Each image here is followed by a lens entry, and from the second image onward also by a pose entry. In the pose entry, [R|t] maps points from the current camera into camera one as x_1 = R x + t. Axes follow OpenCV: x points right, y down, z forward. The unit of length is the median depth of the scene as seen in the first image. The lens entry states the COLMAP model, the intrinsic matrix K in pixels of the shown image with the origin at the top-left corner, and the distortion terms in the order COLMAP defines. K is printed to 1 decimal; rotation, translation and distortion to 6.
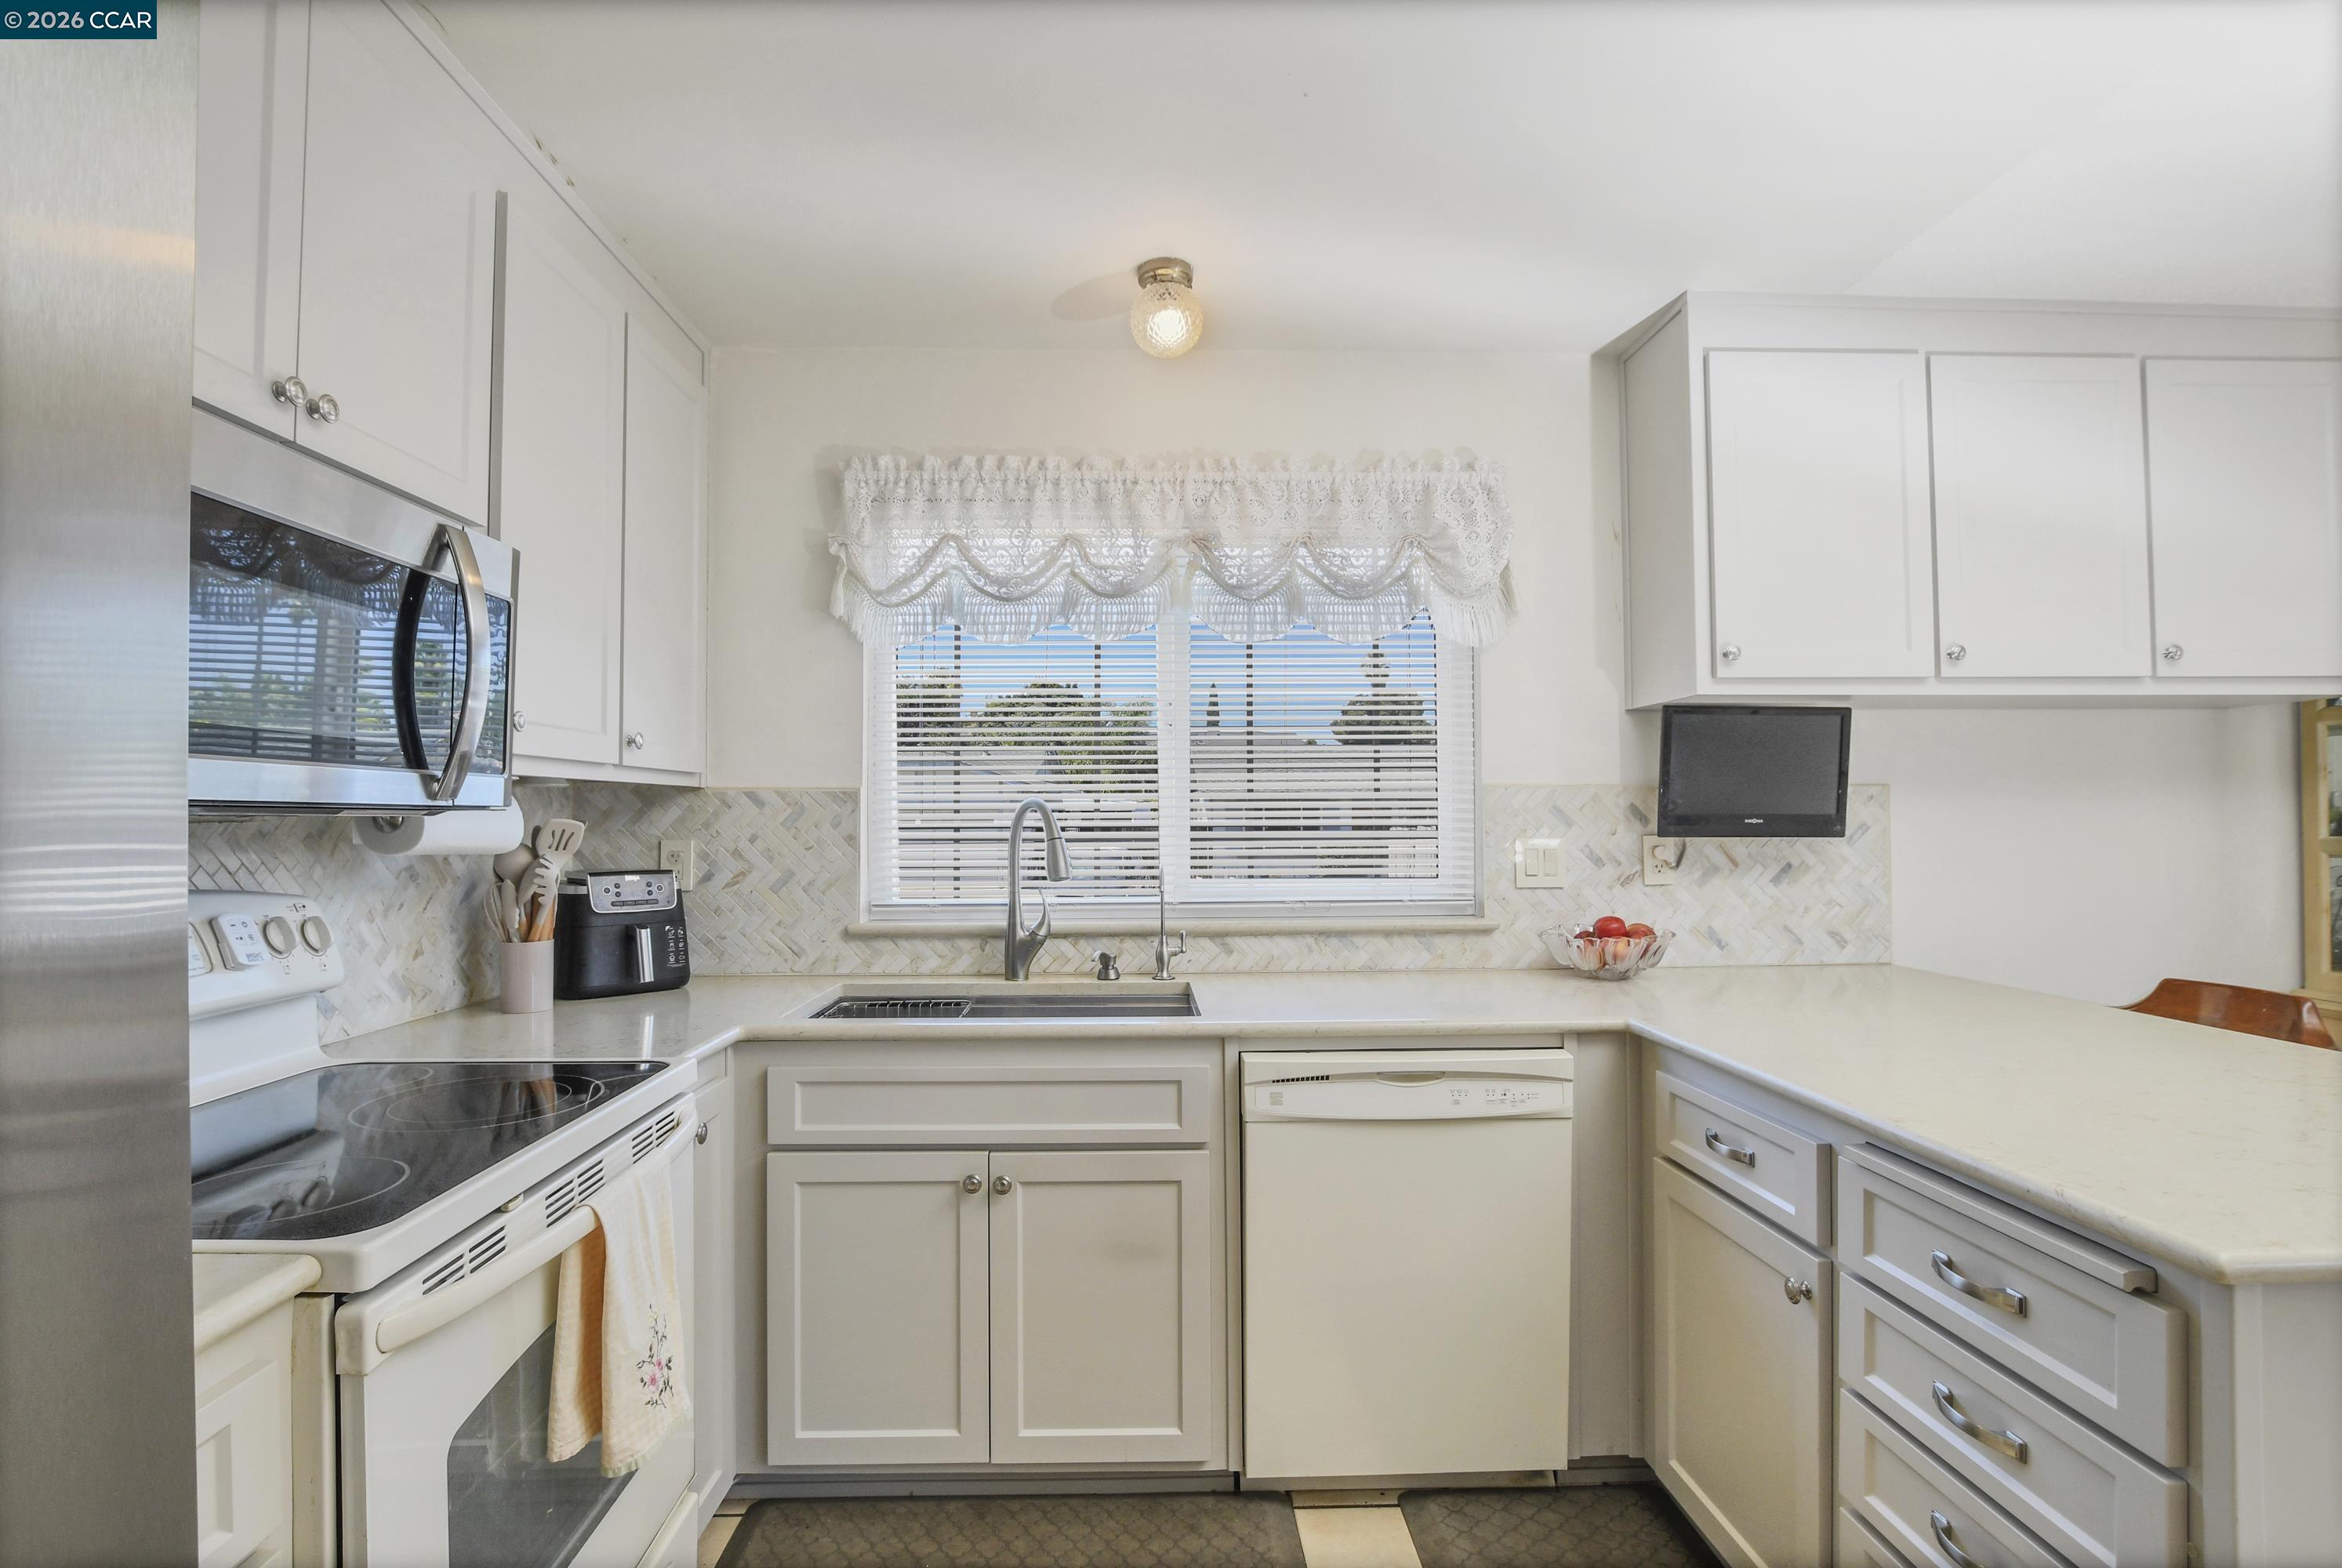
lens RADIAL K [[1086.6, 0, 1162.4], [0, 1086.6, 794.9], [0, 0, 1]] dist [-0.032365, 0.001206]
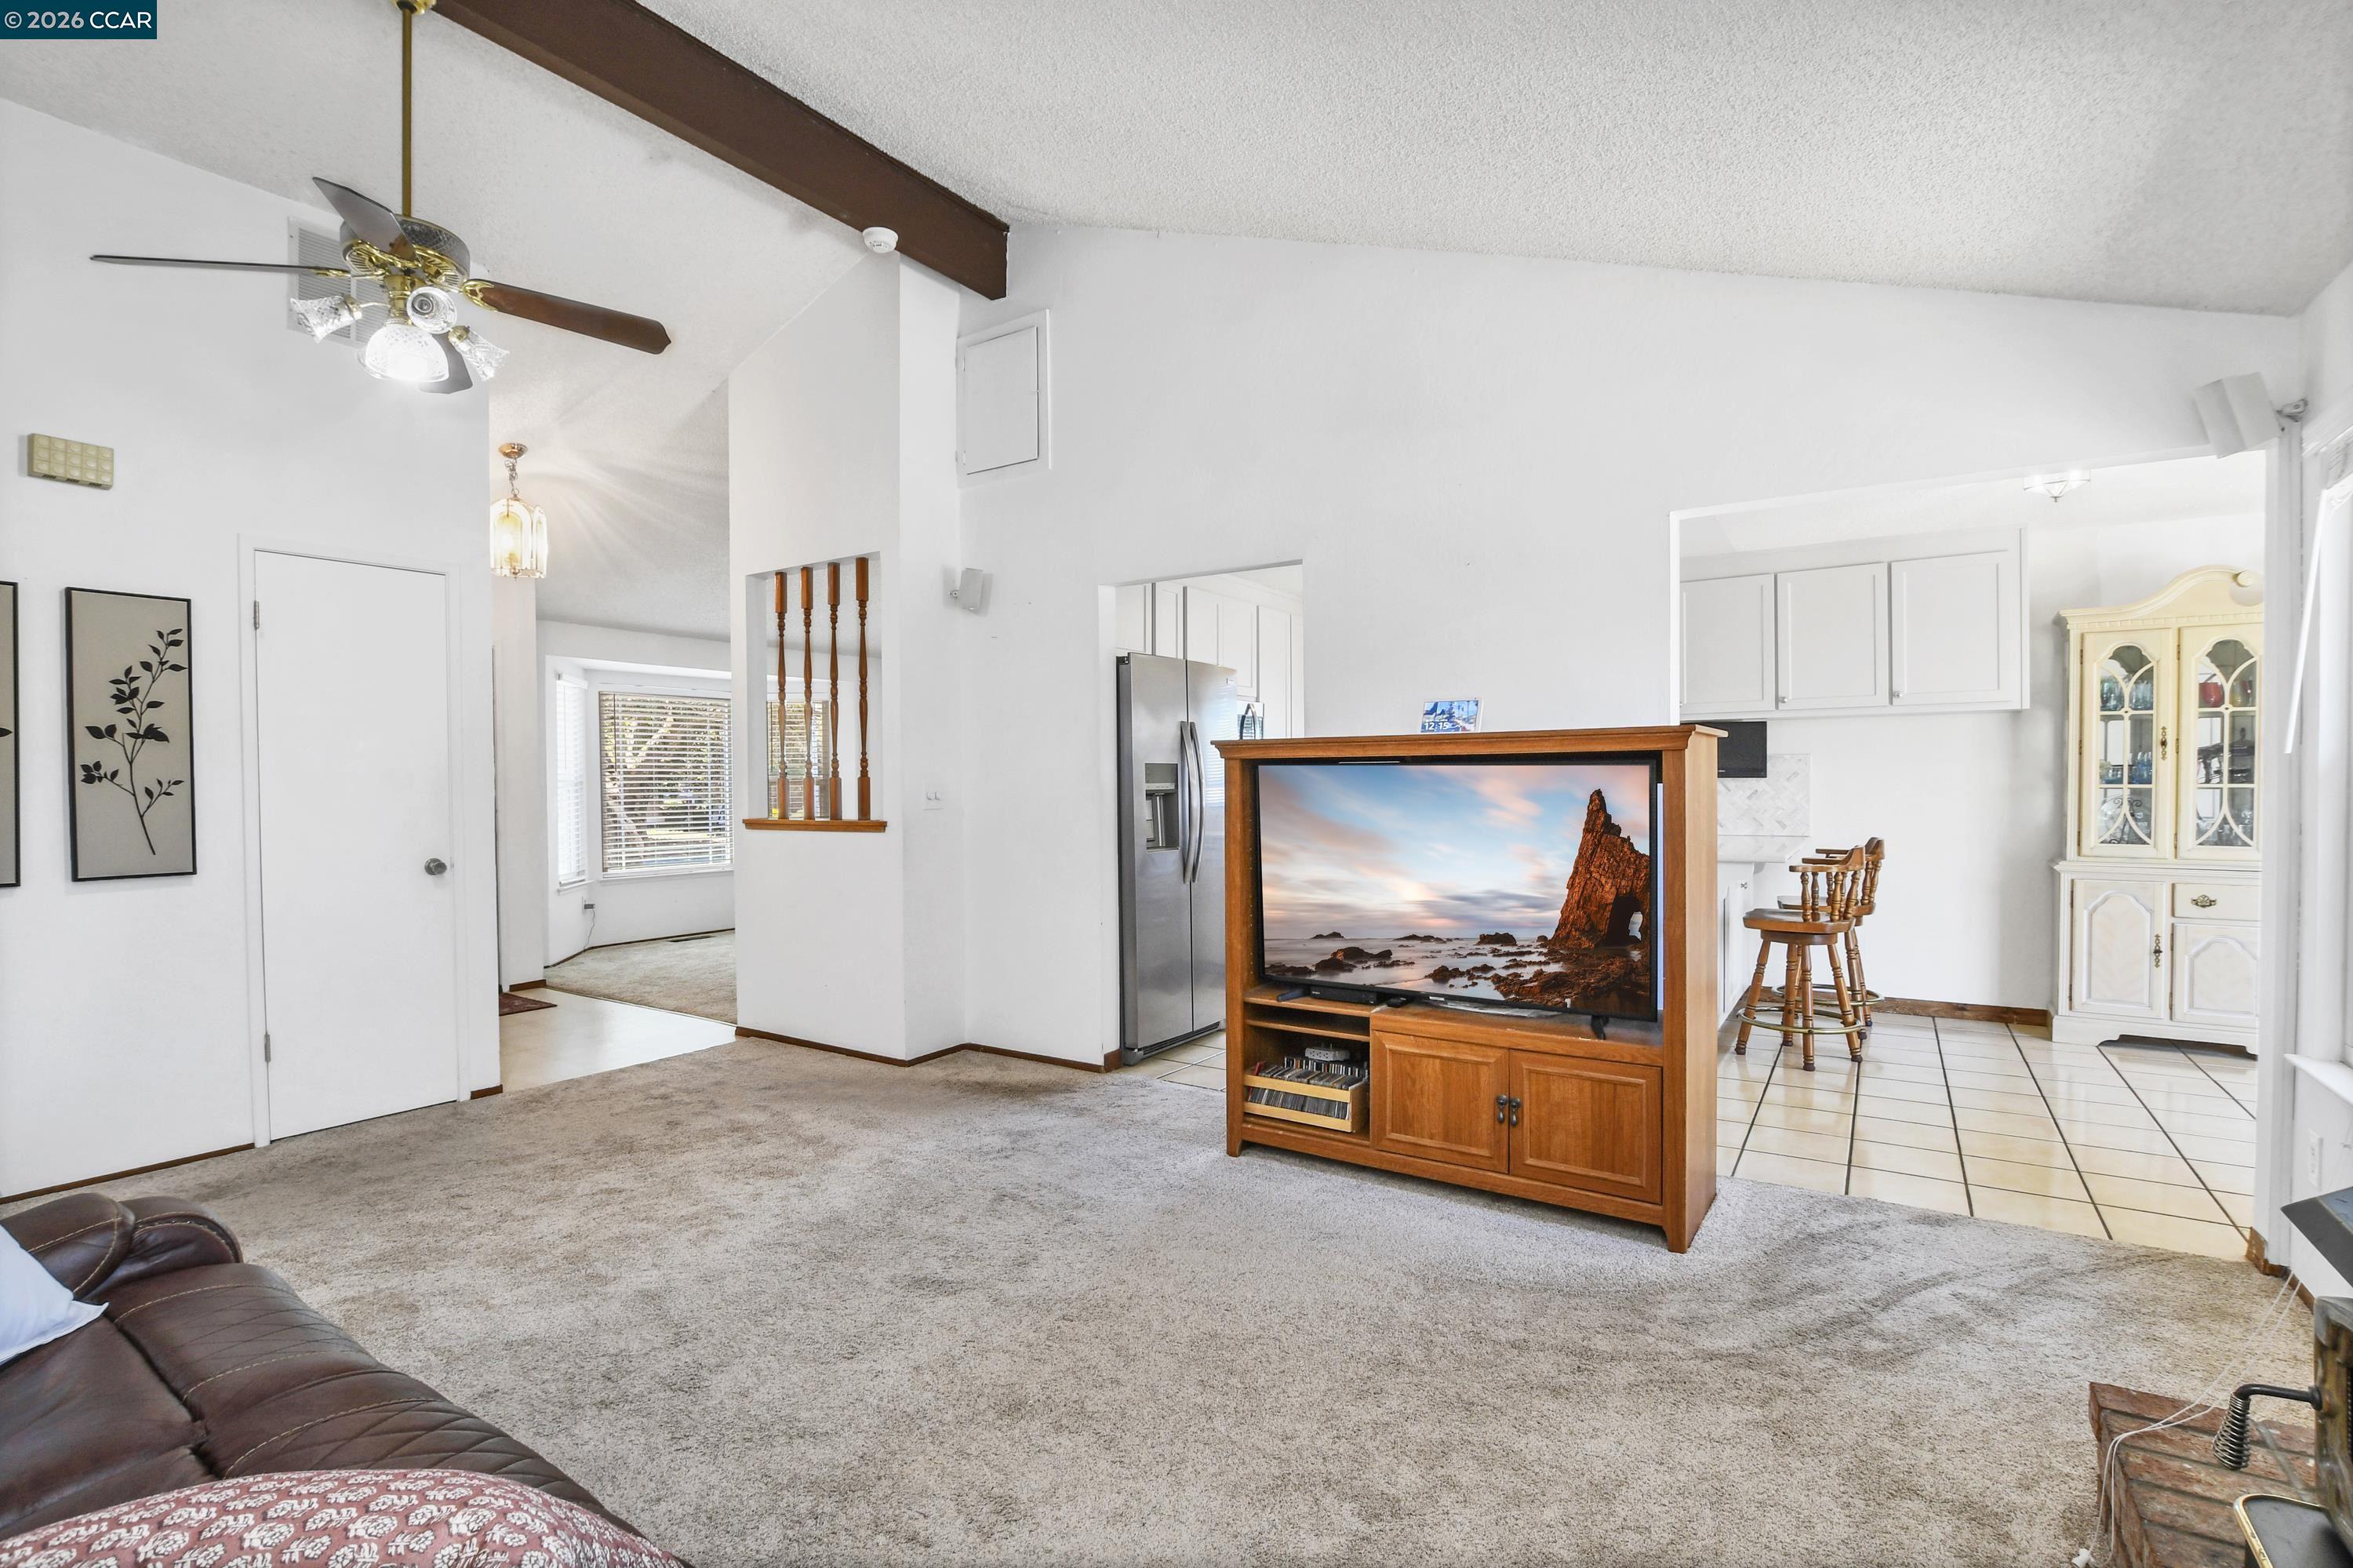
lens RADIAL K [[1095.4, 0, 1174.7], [0, 1095.4, 792.7], [0, 0, 1]] dist [-0.028504, 0.001544]
pose [[0.827064, 0.005647, -0.562079, 0.872369], [0.014301, 0.999414, 0.031084, -0.018303], [0.561925, -0.033747, 0.826499, -1.580583]]
